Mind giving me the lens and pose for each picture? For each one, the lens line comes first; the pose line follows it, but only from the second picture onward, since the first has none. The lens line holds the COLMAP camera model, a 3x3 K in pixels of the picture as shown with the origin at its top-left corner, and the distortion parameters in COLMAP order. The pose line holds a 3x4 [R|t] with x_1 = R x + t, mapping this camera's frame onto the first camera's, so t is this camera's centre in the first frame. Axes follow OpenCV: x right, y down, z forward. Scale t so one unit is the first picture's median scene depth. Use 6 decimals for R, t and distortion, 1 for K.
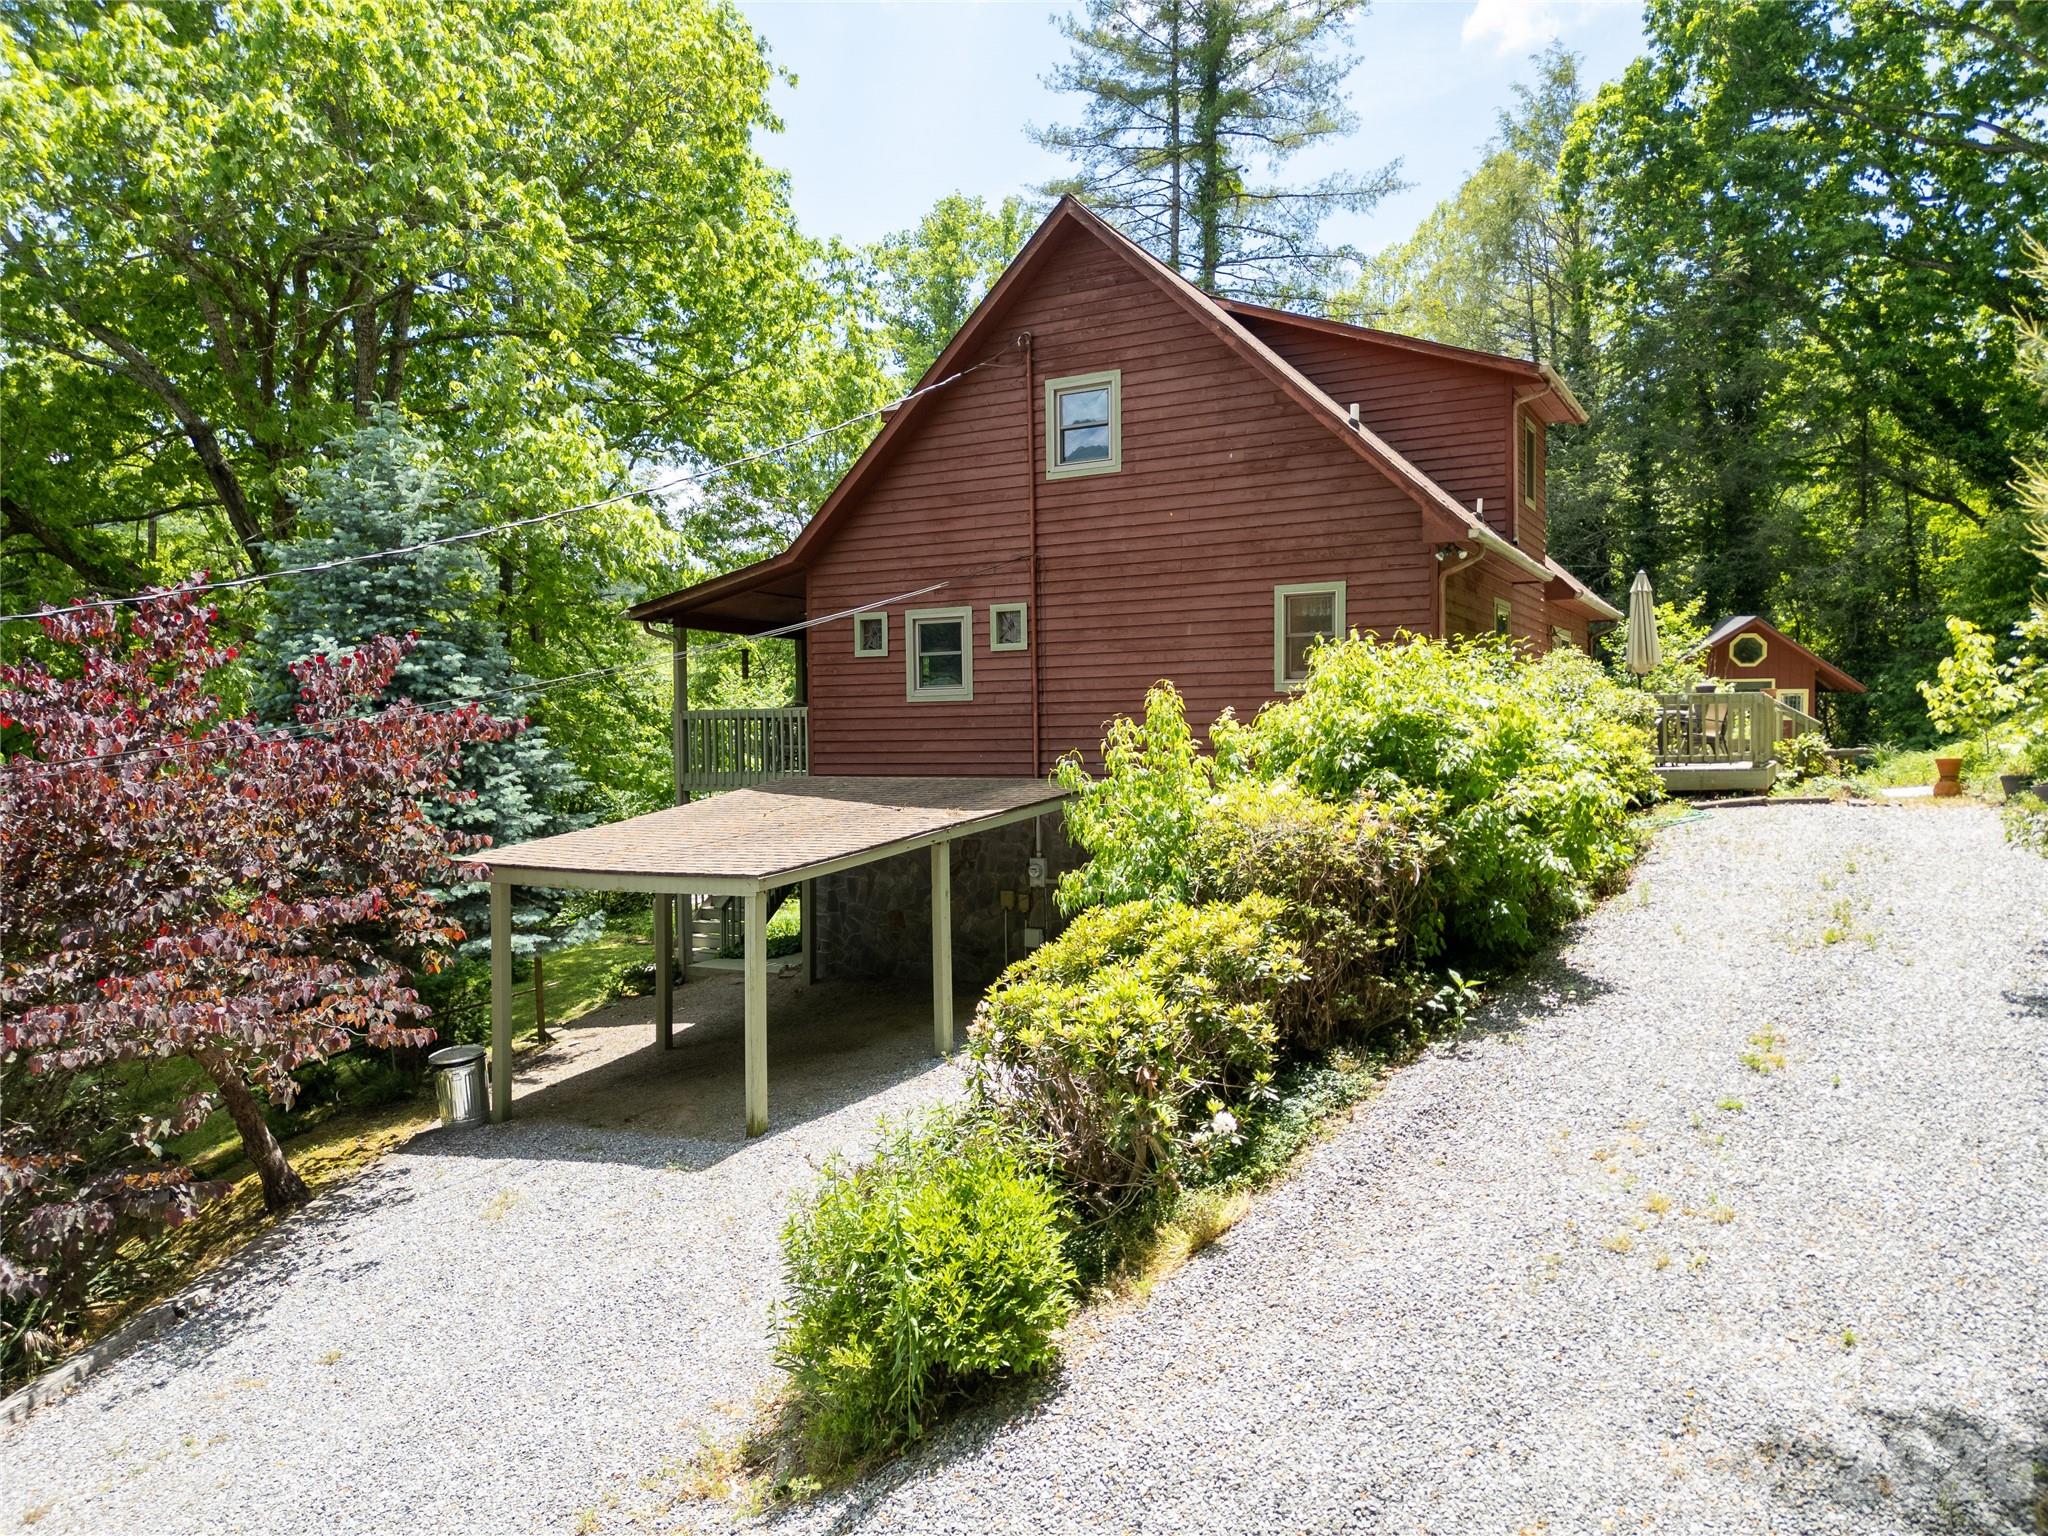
lens RADIAL K [[1435.6, 0, 1016.4], [0, 1435.6, 760.4], [0, 0, 1]] dist [0.057572, -0.042059]
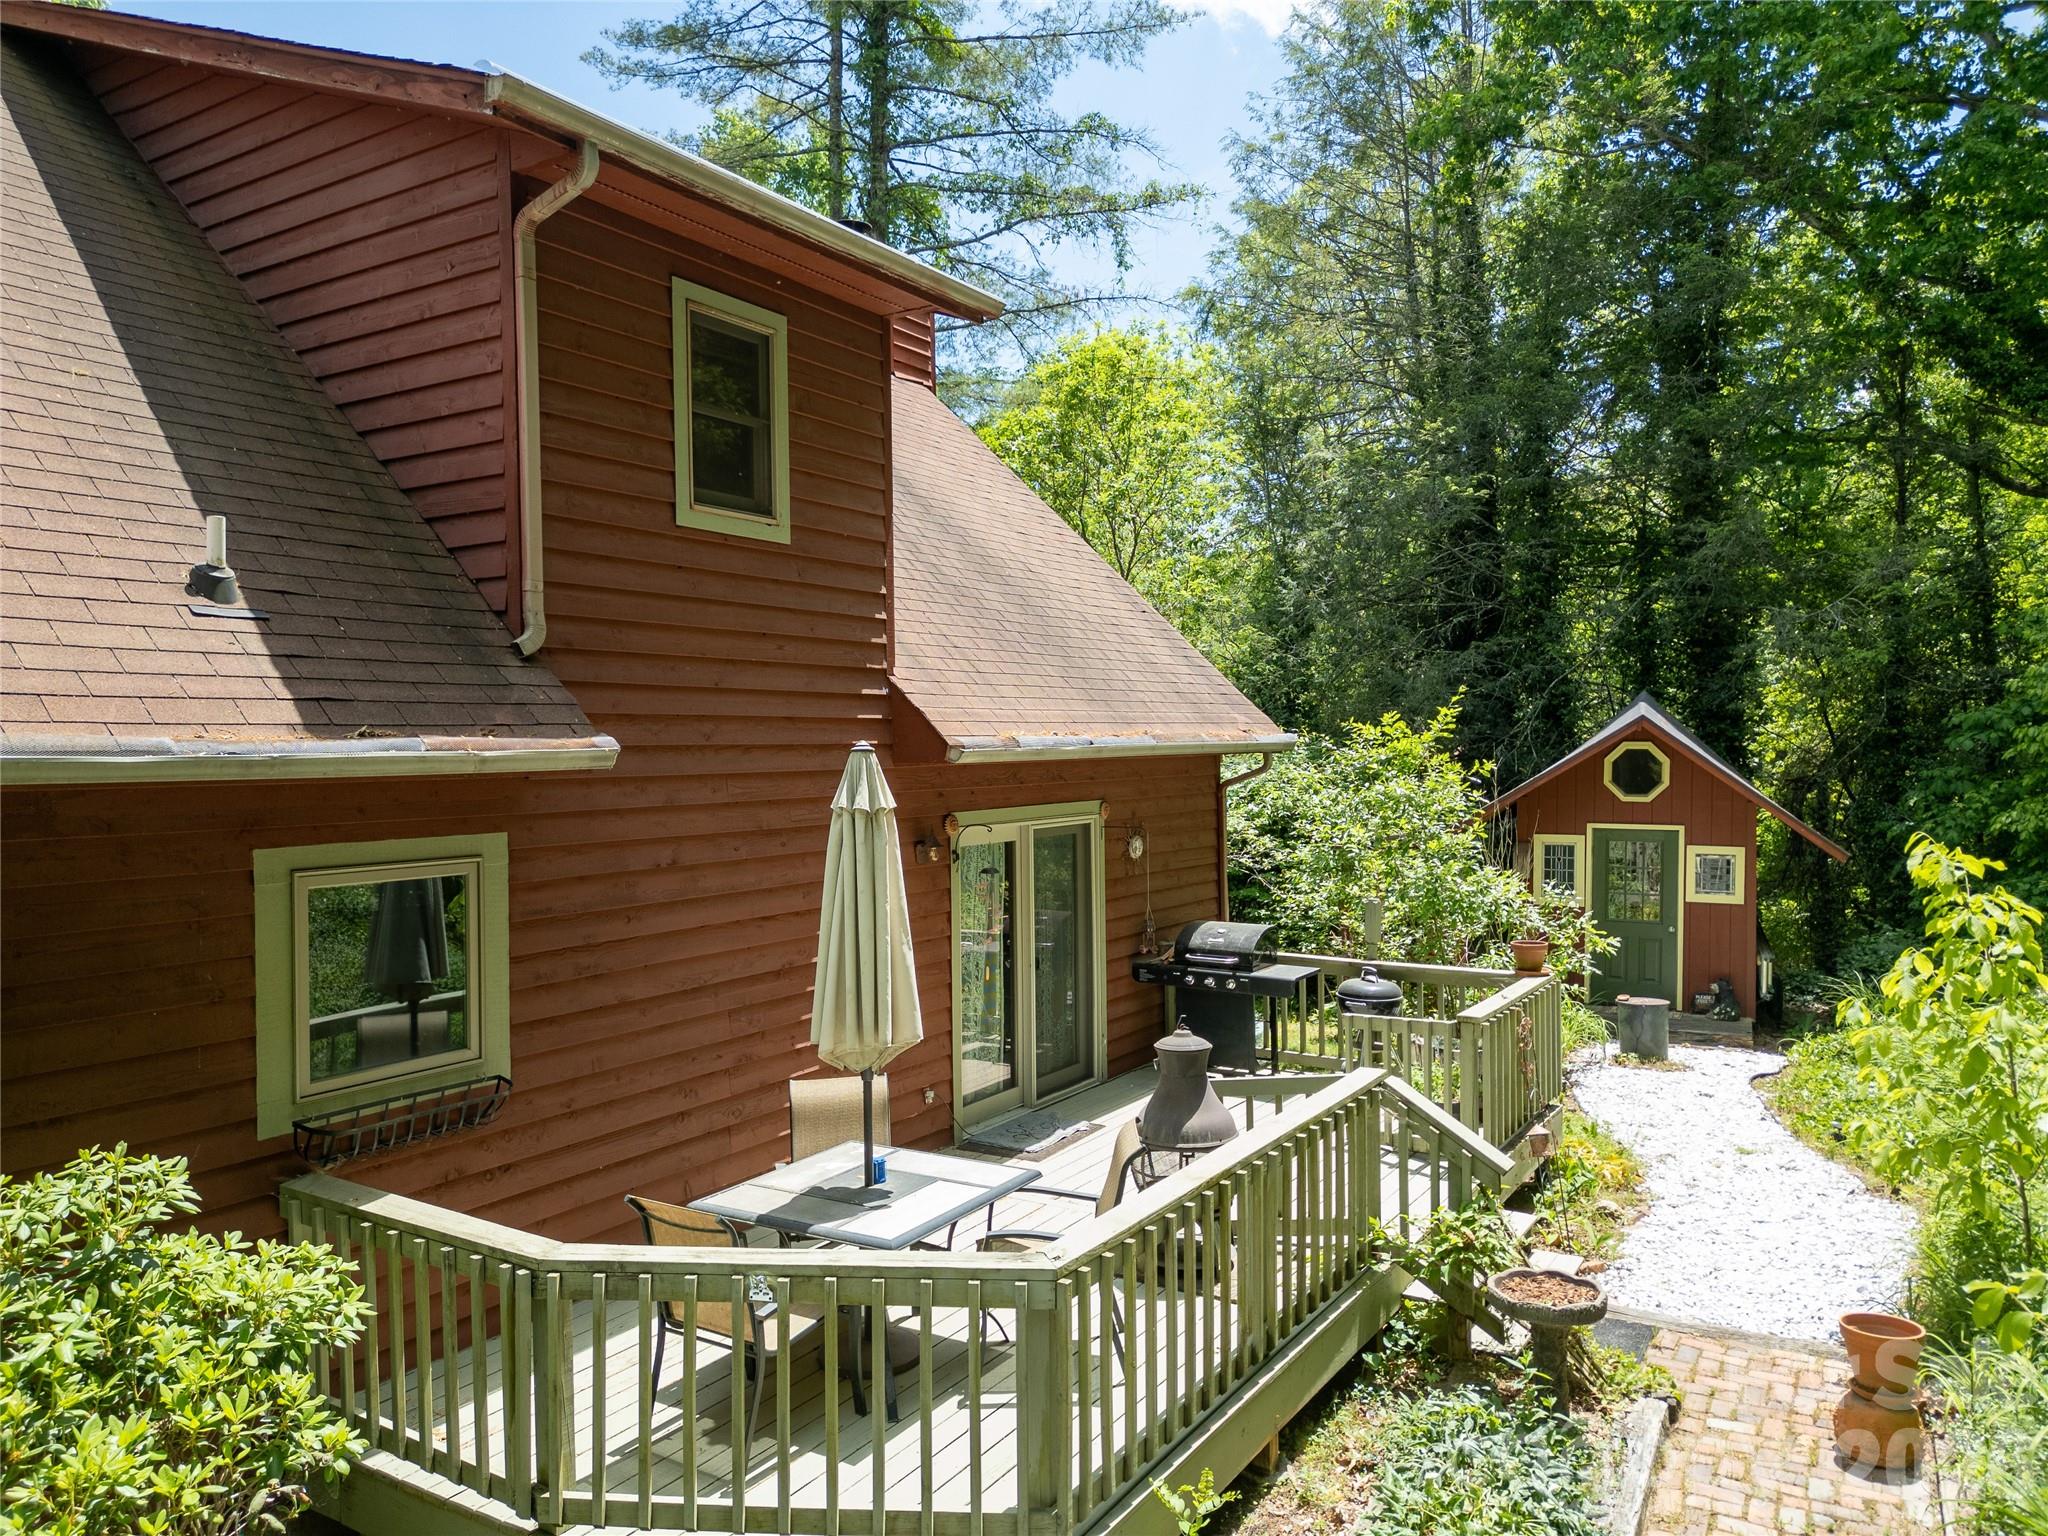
lens RADIAL K [[1435.6, 0, 1032.2], [0, 1435.6, 772.6], [0, 0, 1]] dist [0.057572, -0.042059]
pose [[0.998123, -0.001537, -0.061225, 0.241215], [0.001949, 0.999976, 0.006672, -0.062519], [0.061213, -0.006779, 0.998102, 0.342780]]
